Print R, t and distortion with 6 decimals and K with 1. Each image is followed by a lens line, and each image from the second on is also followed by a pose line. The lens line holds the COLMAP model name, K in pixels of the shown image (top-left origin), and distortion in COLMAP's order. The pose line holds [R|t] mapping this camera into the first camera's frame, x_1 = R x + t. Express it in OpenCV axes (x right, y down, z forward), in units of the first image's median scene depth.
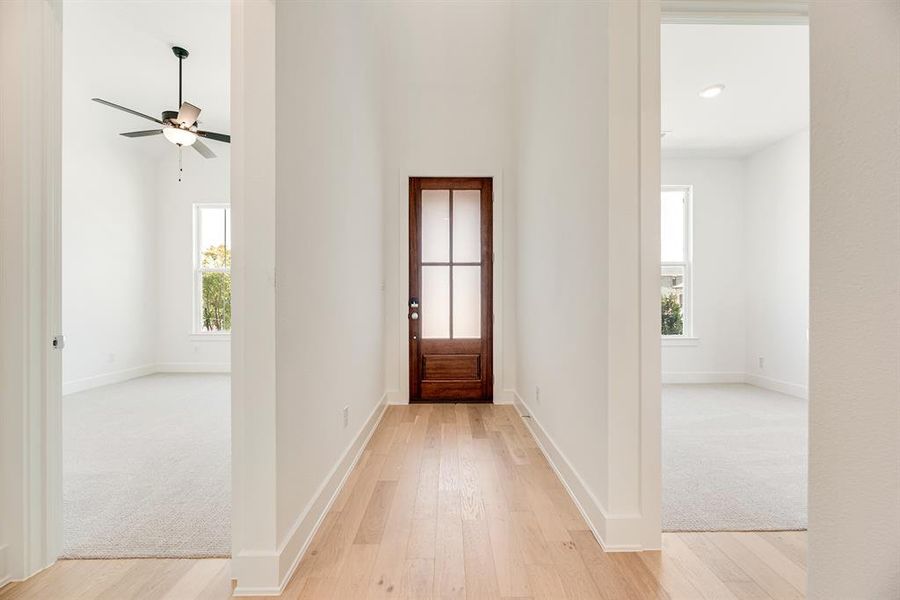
lens RADIAL K [[368.2, 0, 452.5], [0, 368.2, 301.7], [0, 0, 1]] dist [-0.000260, -0.000160]
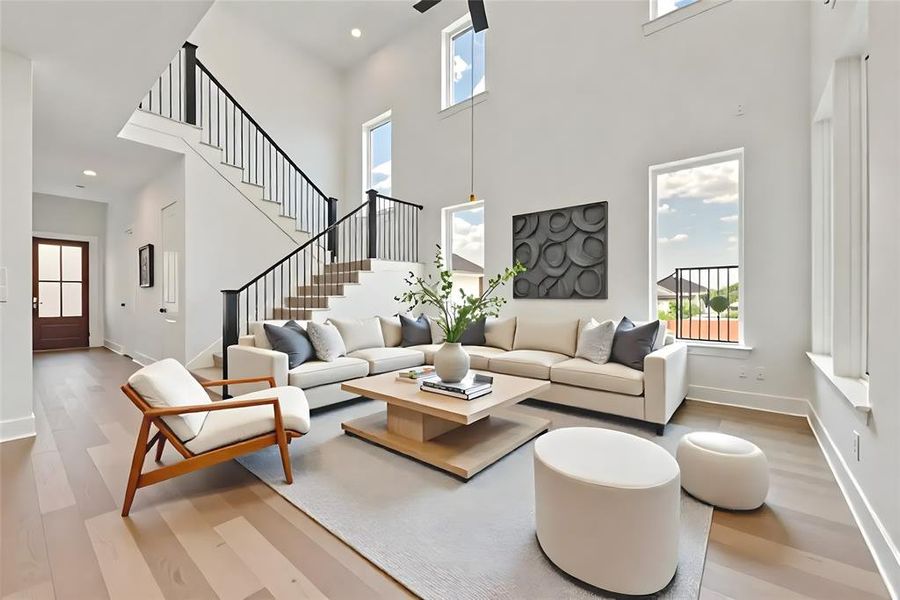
lens RADIAL K [[368.2, 0, 451.4], [0, 368.2, 301.7], [0, 0, 1]] dist [-0.000260, -0.000160]
pose [[0.642106, 0.001146, 0.766615, -0.185455], [-0.000686, 0.999999, -0.000921, 0.015919], [-0.766615, 0.000065, 0.642106, -2.068419]]
